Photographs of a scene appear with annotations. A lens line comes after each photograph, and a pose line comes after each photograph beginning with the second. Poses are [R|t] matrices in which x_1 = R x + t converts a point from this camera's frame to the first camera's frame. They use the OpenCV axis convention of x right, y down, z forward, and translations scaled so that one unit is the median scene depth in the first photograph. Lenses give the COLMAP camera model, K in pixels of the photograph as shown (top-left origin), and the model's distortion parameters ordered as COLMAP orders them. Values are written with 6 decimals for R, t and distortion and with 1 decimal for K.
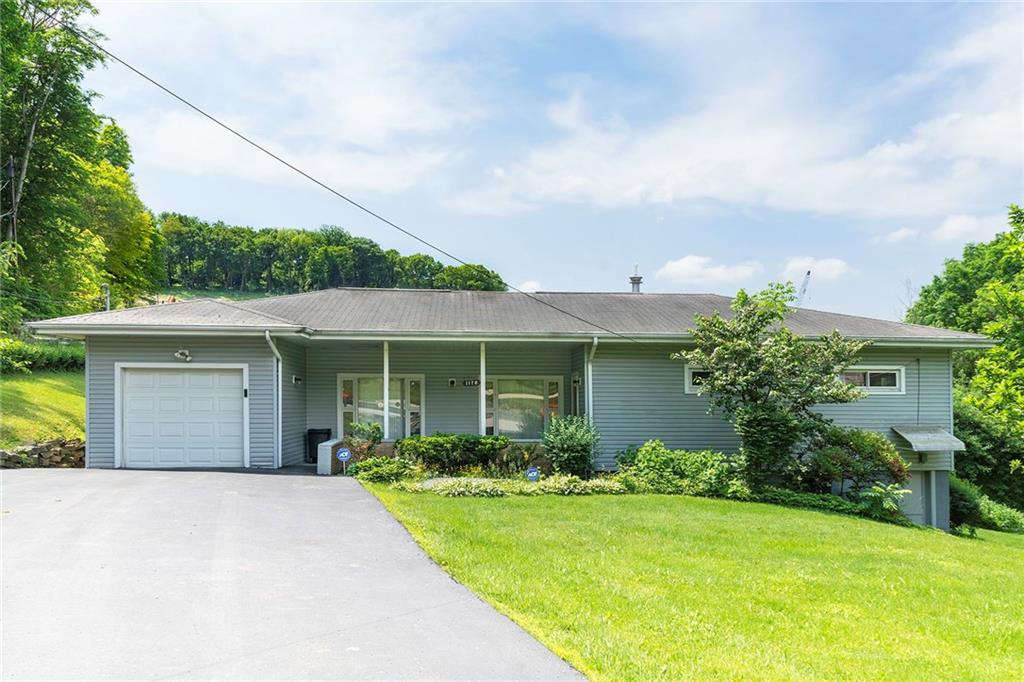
lens RADIAL K [[668.9, 0, 506.2], [0, 668.9, 399.7], [0, 0, 1]] dist [-0.001190, 0.008002]
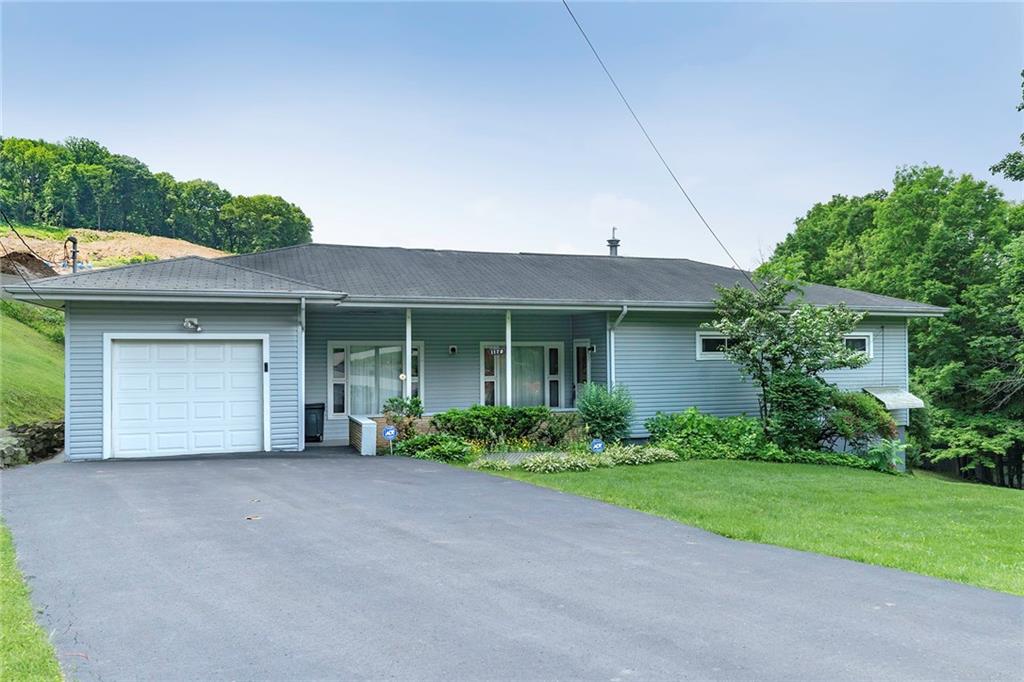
lens RADIAL K [[751.5, 0, 513.1], [0, 751.5, 343.2], [0, 0, 1]] dist [0.001439, 0.004935]
pose [[0.964746, -0.006756, 0.263096, -0.308703], [0.010102, 0.999884, -0.011369, -0.024797], [-0.262989, 0.013626, 0.964703, -0.039985]]
